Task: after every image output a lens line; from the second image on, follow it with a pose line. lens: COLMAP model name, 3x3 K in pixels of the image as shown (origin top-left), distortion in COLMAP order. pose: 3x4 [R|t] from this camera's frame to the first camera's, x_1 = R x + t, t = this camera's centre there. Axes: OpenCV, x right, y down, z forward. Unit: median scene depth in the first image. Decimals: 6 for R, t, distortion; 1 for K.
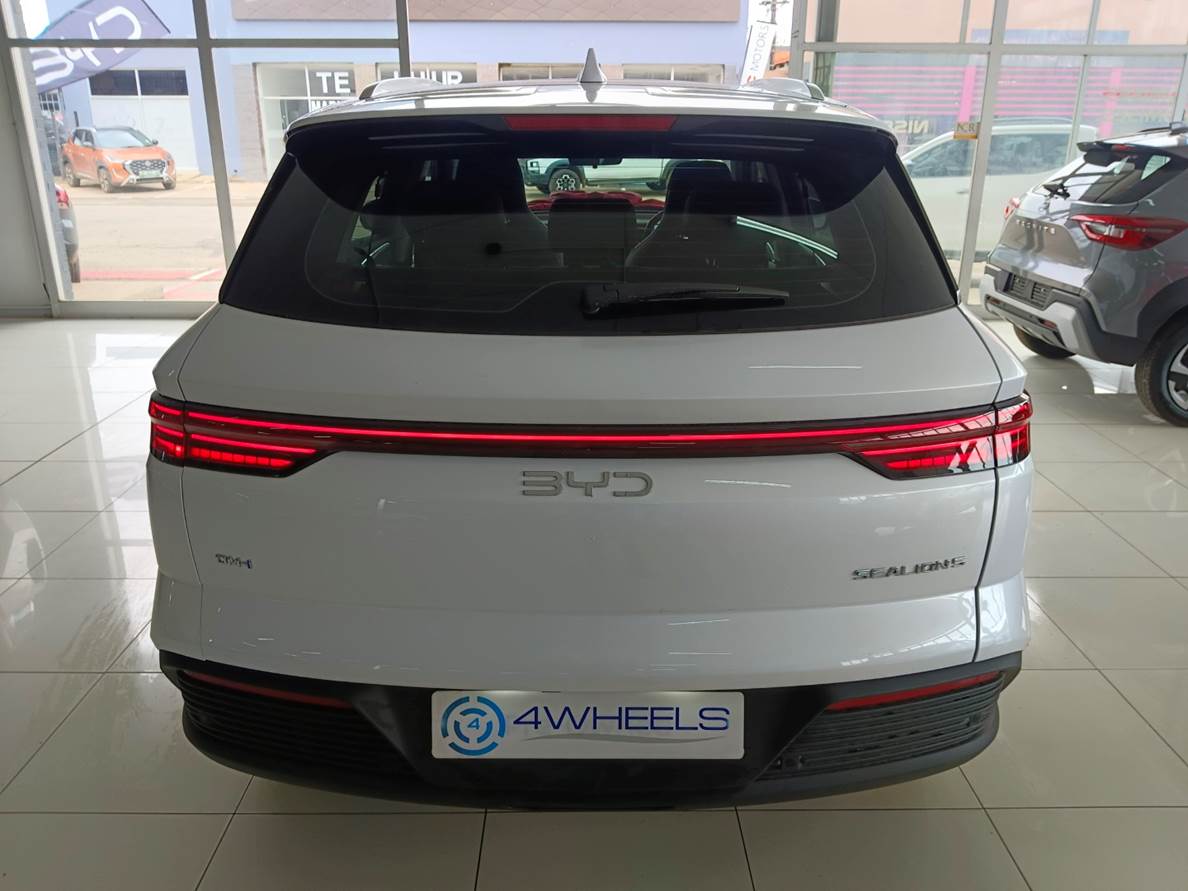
lens RADIAL K [[936.1, 0, 594.0], [0, 936.1, 445.5], [0, 0, 1]] dist [-0.007461, -0.018288]
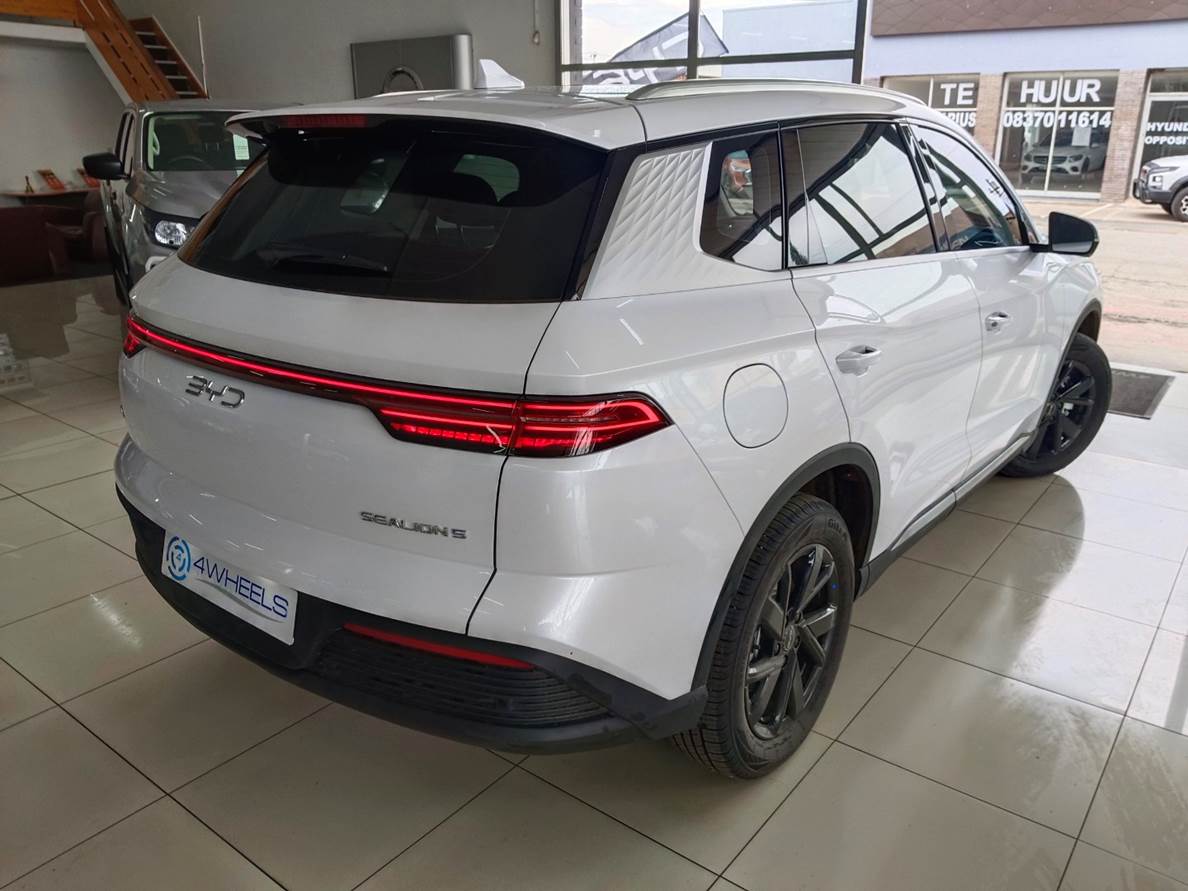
lens RADIAL K [[908.6, 0, 594.7], [0, 908.6, 425.1], [0, 0, 1]] dist [-0.023400, -0.000554]
pose [[0.792792, 0.183207, -0.581305, 0.222068], [-0.195563, 0.979788, 0.042083, -0.013647], [0.577266, 0.080319, 0.812596, 0.053139]]
